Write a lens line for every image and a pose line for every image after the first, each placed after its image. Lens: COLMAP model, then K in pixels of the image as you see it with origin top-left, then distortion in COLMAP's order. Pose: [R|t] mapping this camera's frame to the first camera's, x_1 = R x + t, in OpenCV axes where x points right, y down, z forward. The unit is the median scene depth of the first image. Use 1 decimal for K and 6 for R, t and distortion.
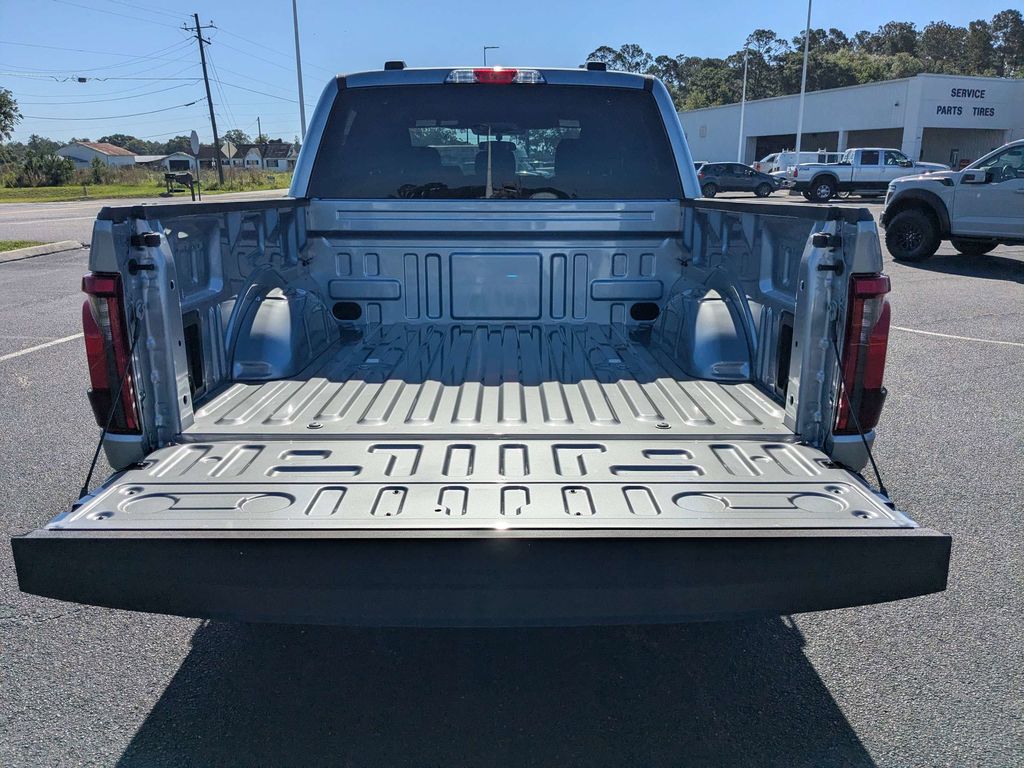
lens RADIAL K [[822.0, 0, 467.5], [0, 822.0, 384.1], [0, 0, 1]] dist [0.094783, -0.134407]
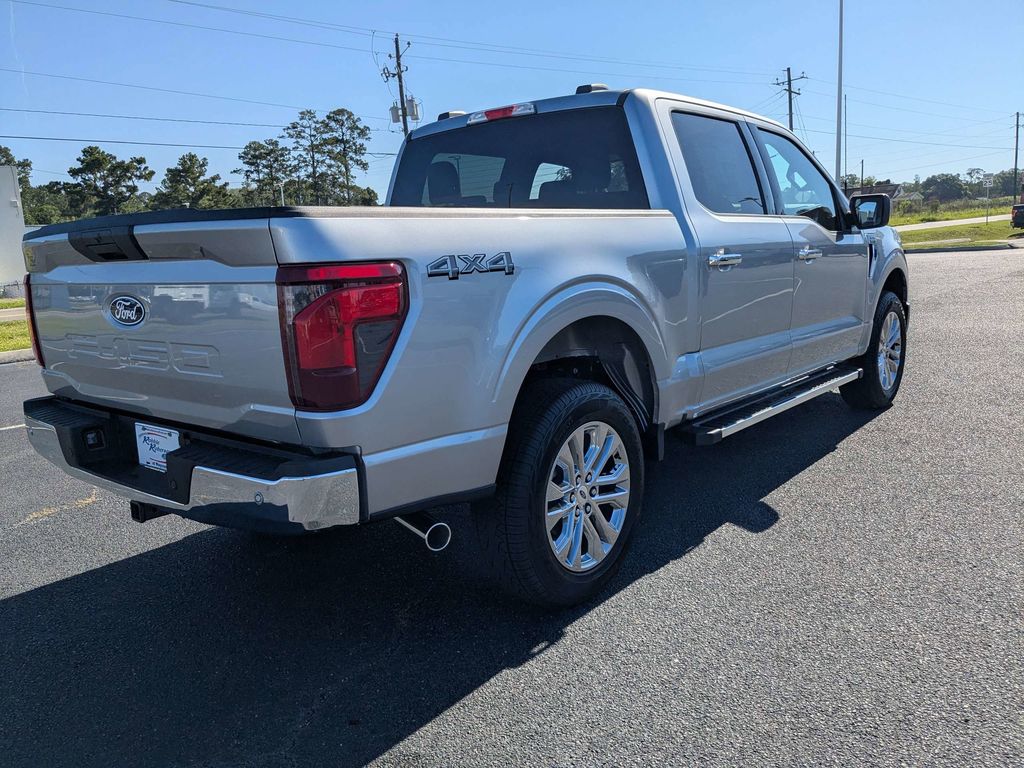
lens RADIAL K [[803.7, 0, 444.9], [0, 803.7, 367.0], [0, 0, 1]] dist [0.048698, -0.120329]
pose [[0.746853, 0.072654, -0.661008, 0.122929], [-0.119499, 0.992496, -0.025929, 0.000648], [0.654164, 0.098355, 0.749931, 0.029930]]
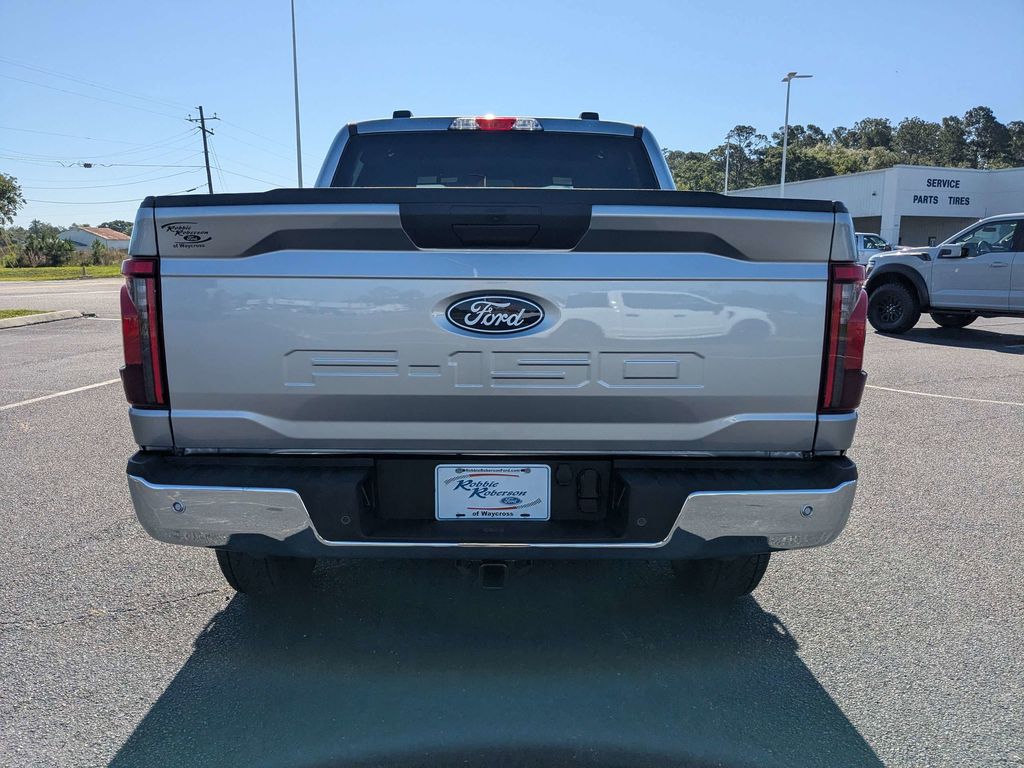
lens RADIAL K [[820.3, 0, 457.0], [0, 820.3, 386.1], [0, 0, 1]] dist [0.102216, -0.151697]
pose [[0.999906, 0.013623, 0.001190, -0.002346], [-0.013437, 0.994939, -0.099582, 0.012975], [-0.002541, 0.099557, 0.995029, -0.005995]]
